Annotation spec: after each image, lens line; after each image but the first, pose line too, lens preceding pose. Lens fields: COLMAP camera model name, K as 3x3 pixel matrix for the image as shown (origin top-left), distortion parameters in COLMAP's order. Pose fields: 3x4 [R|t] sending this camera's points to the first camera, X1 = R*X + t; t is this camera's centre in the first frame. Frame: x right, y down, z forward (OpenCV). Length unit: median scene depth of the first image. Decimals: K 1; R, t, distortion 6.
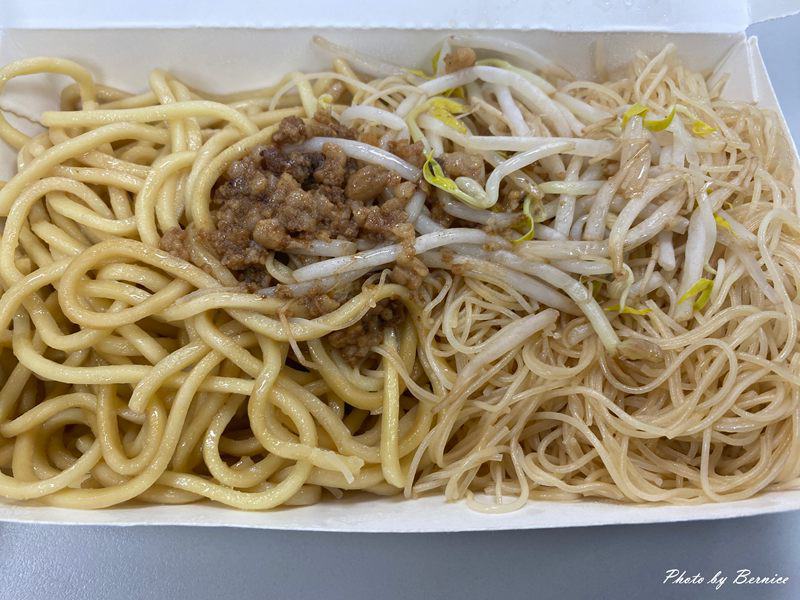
lens RADIAL K [[588.5, 0, 400.8], [0, 588.5, 300.9], [0, 0, 1]] dist [-0.061398, -0.003828]
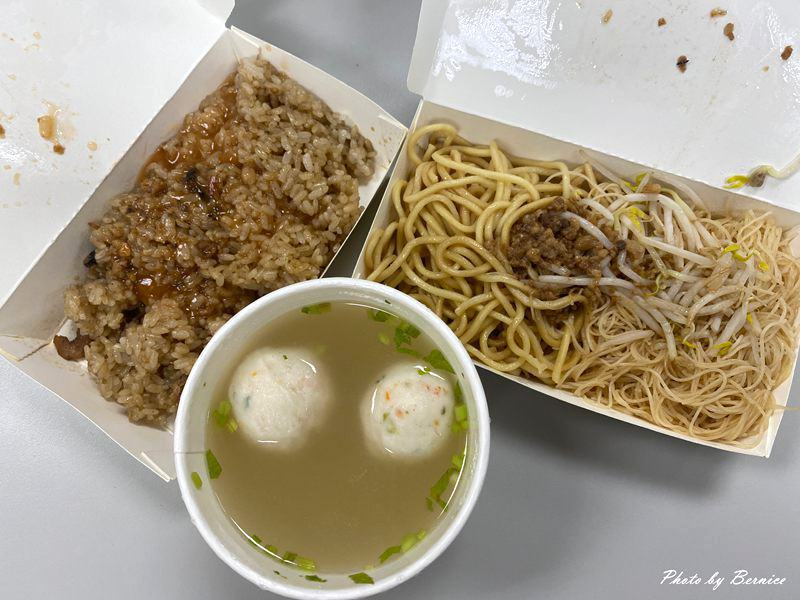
lens RADIAL K [[553.3, 0, 399.9], [0, 553.3, 297.2], [0, 0, 1]] dist [-0.050502, -0.007612]
pose [[0.936003, 0.315449, -0.156171, -0.322197], [-0.287390, 0.941056, 0.178382, -0.189388], [0.203236, -0.122084, 0.971489, -1.086959]]
